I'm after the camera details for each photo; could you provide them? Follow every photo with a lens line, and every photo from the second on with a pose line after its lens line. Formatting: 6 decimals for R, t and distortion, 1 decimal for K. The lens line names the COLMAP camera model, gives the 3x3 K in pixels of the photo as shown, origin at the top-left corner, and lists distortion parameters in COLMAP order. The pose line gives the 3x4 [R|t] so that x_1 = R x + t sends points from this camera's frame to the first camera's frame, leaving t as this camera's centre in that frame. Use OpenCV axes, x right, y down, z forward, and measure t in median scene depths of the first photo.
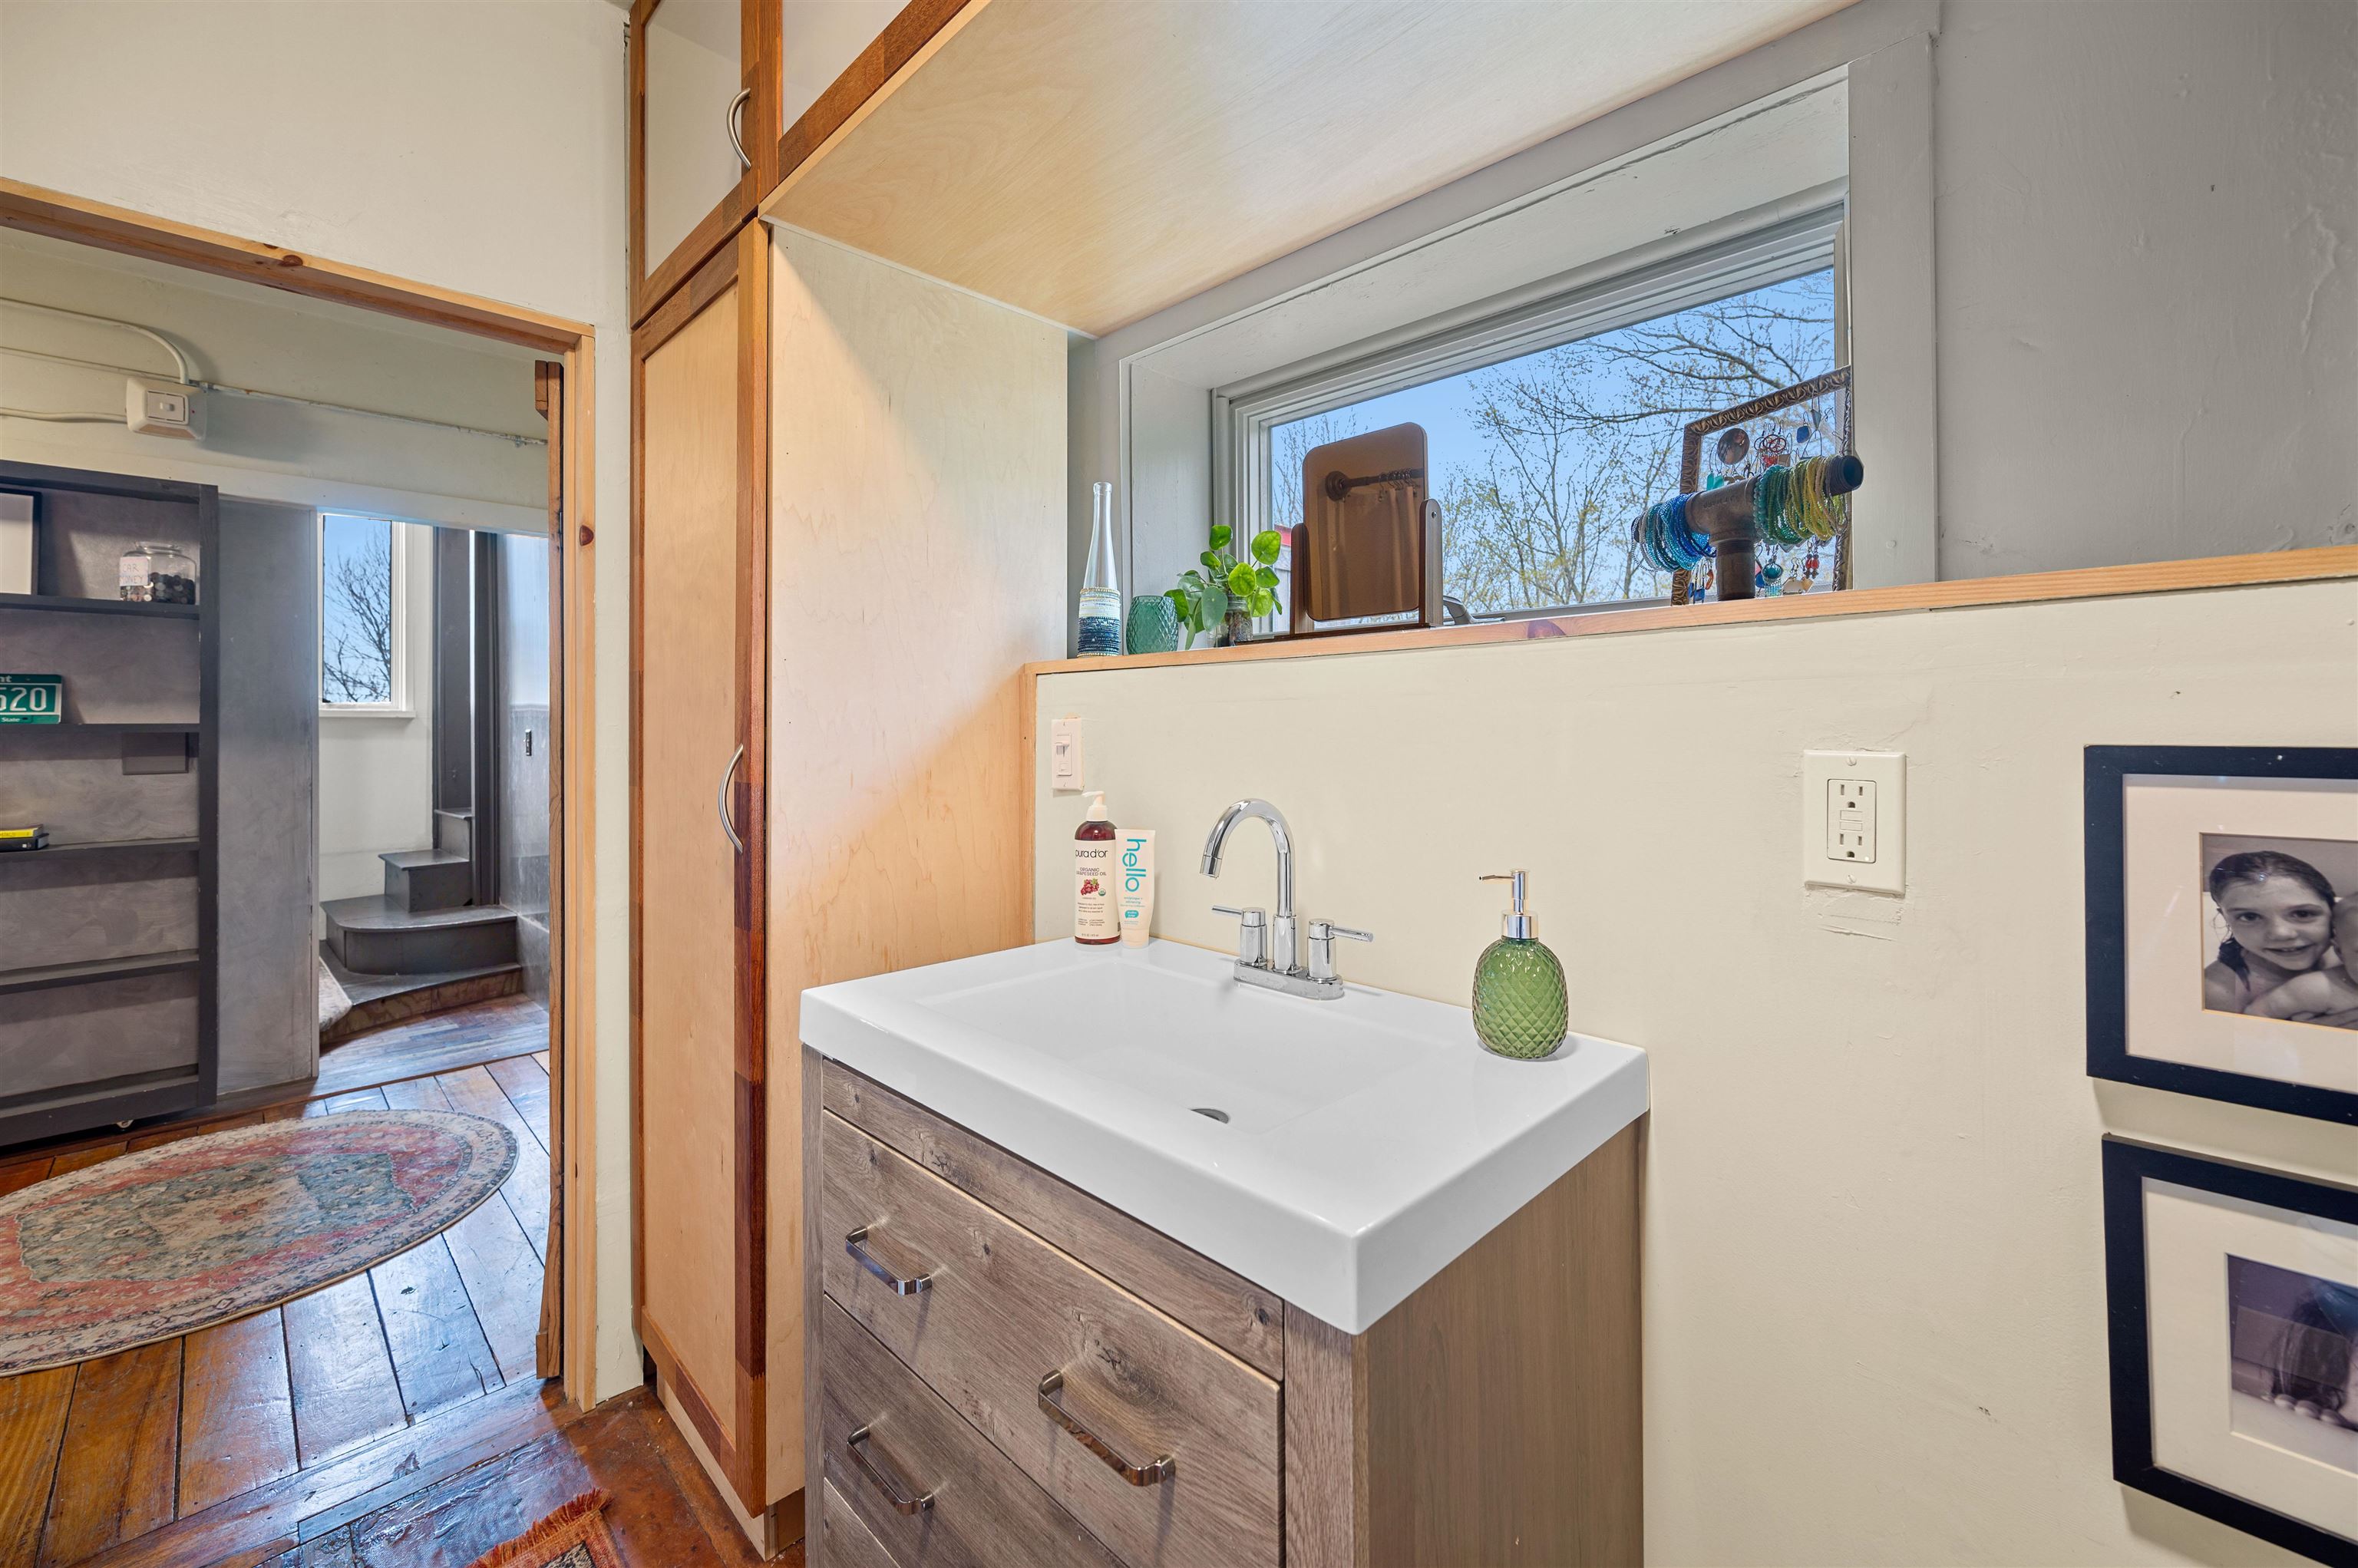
lens RADIAL K [[961.6, 0, 1166.6], [0, 961.6, 728.0], [0, 0, 1]] dist [0.000493, 0.000007]
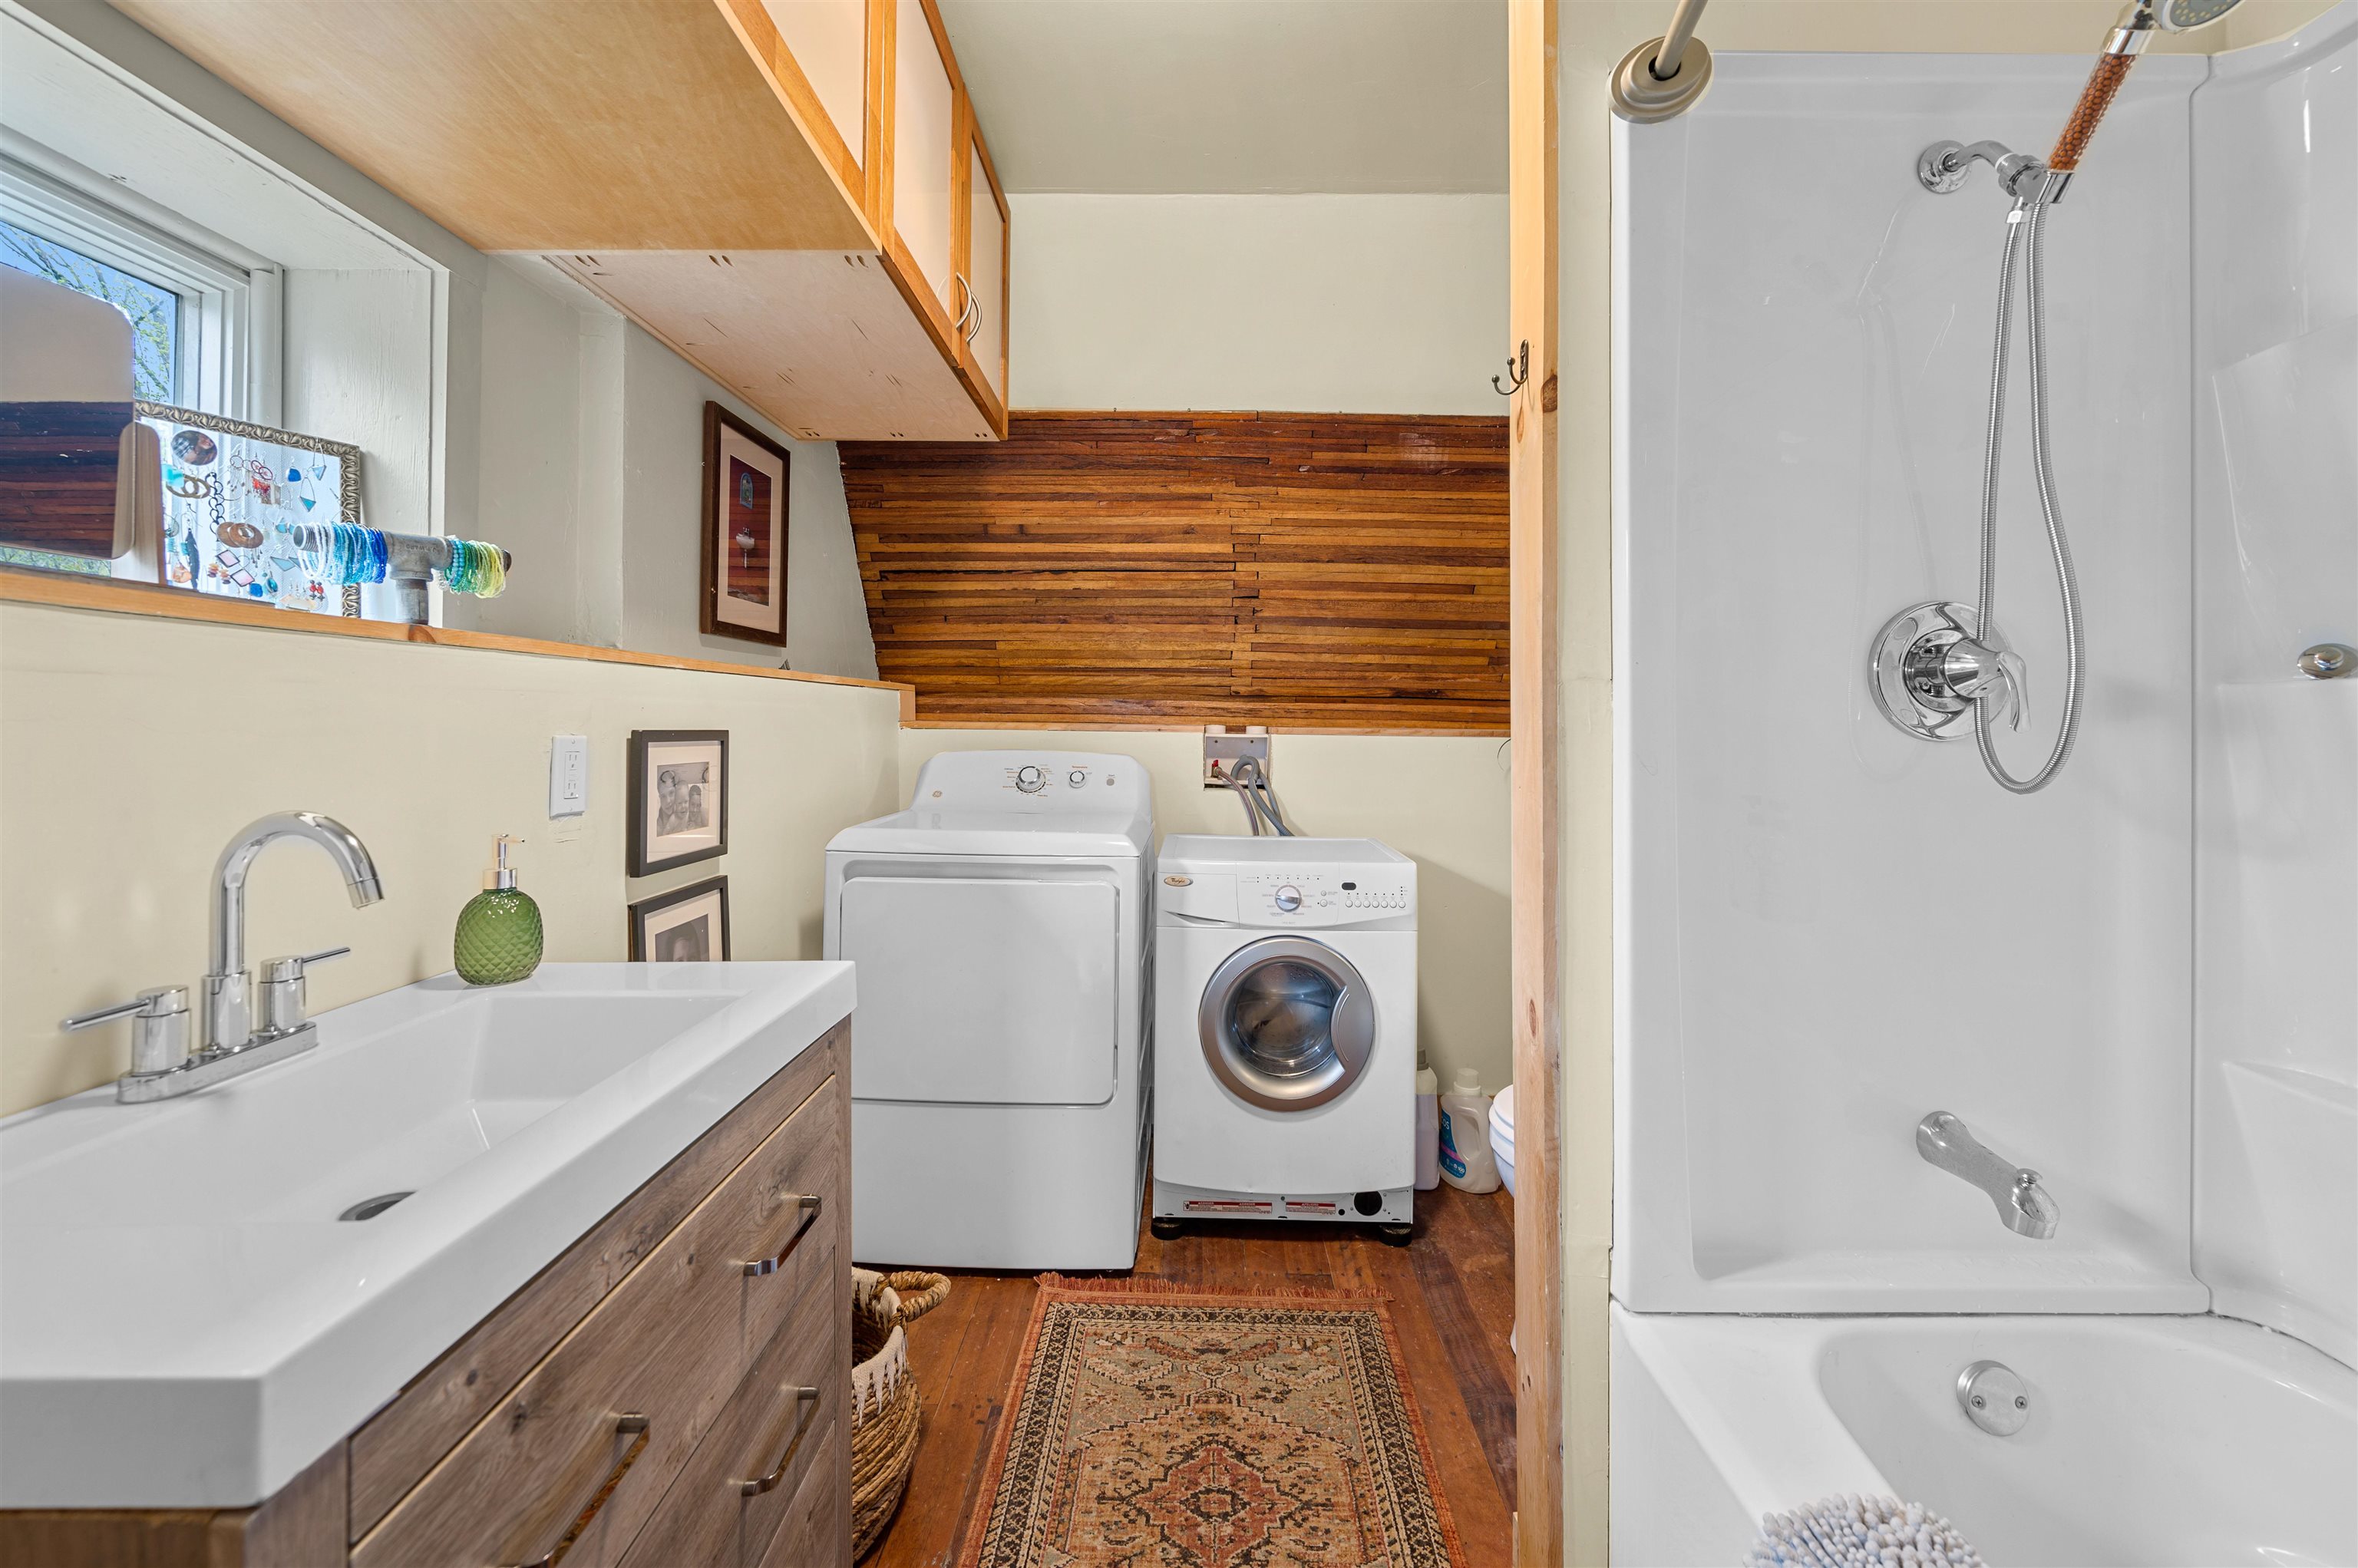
lens RADIAL K [[961.6, 0, 1166.6], [0, 961.6, 728.0], [0, 0, 1]] dist [0.000493, 0.000007]
pose [[-0.691079, -0.001068, 0.722778, -1.223864], [-0.003619, 0.999991, -0.001983, 0.008887], [-0.722770, -0.003986, -0.691077, 1.333877]]
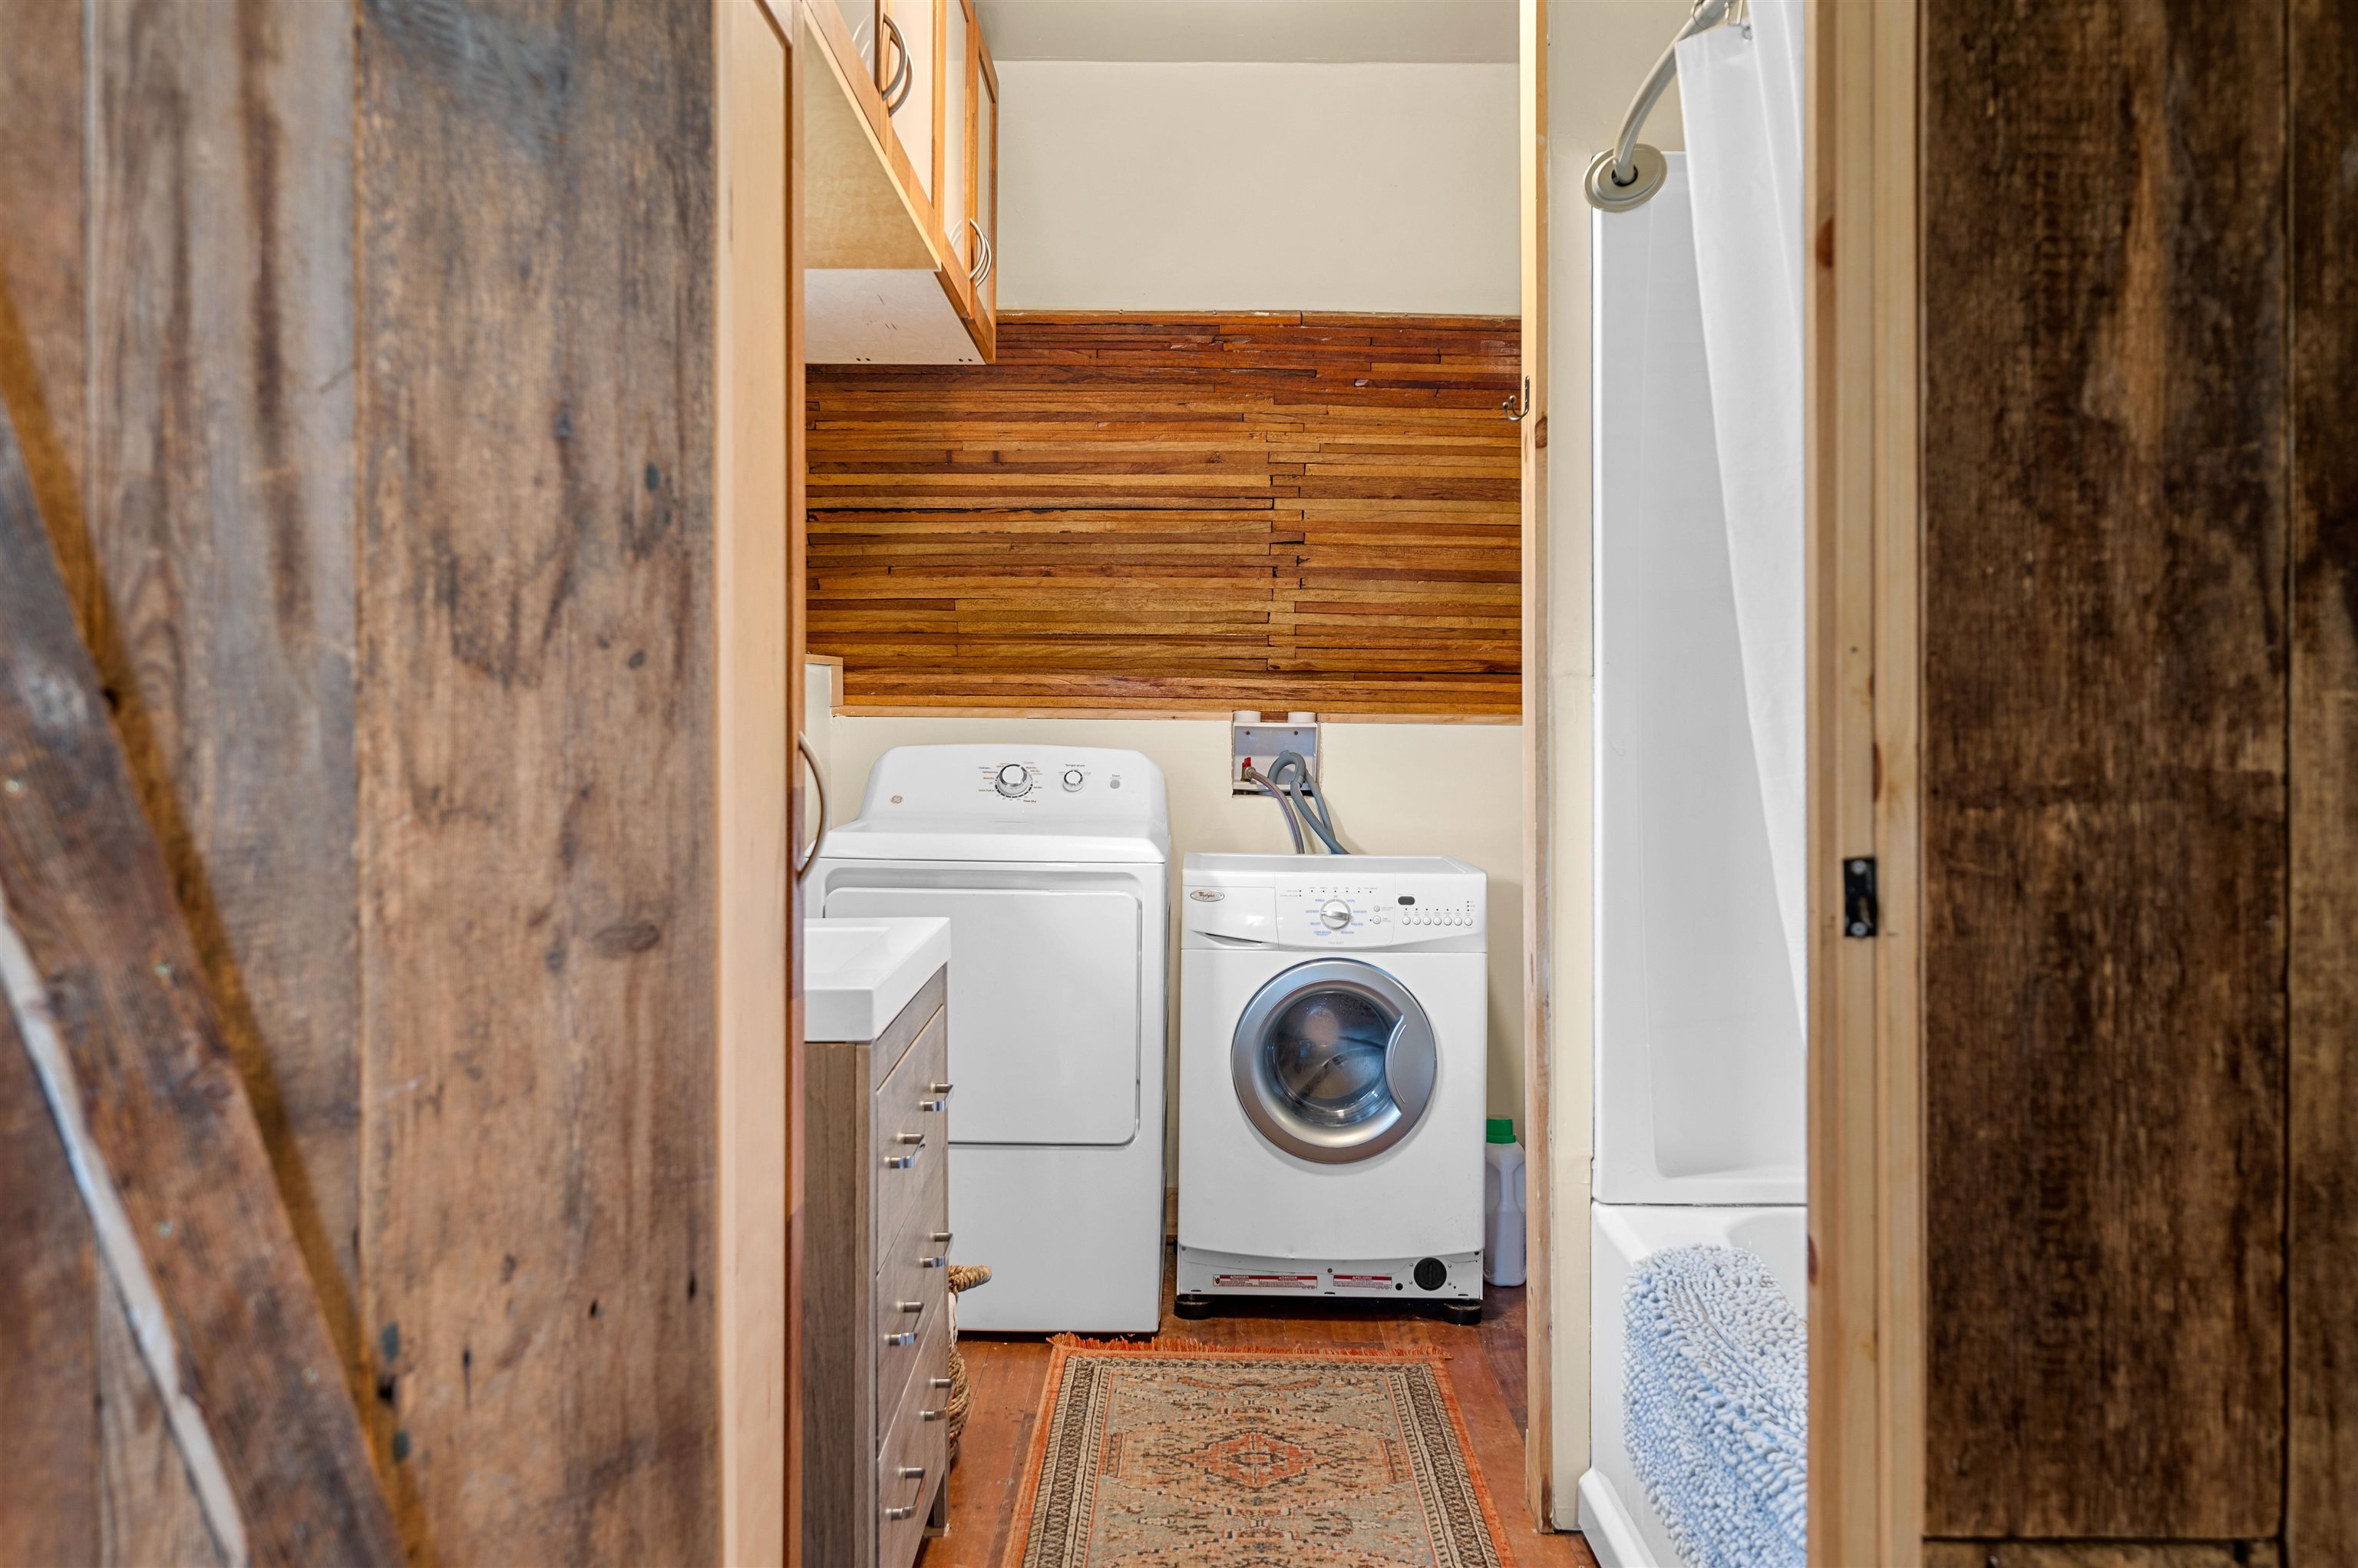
lens RADIAL K [[2088.6, 0, 1179.0], [0, 2088.6, 784.0], [0, 0, 1]] dist [-0.001597, -0.000551]
pose [[-0.710065, -0.024595, 0.703706, -2.719401], [-0.001560, 0.999442, 0.033357, 0.000464], [-0.704134, 0.022588, -0.709707, 2.987880]]
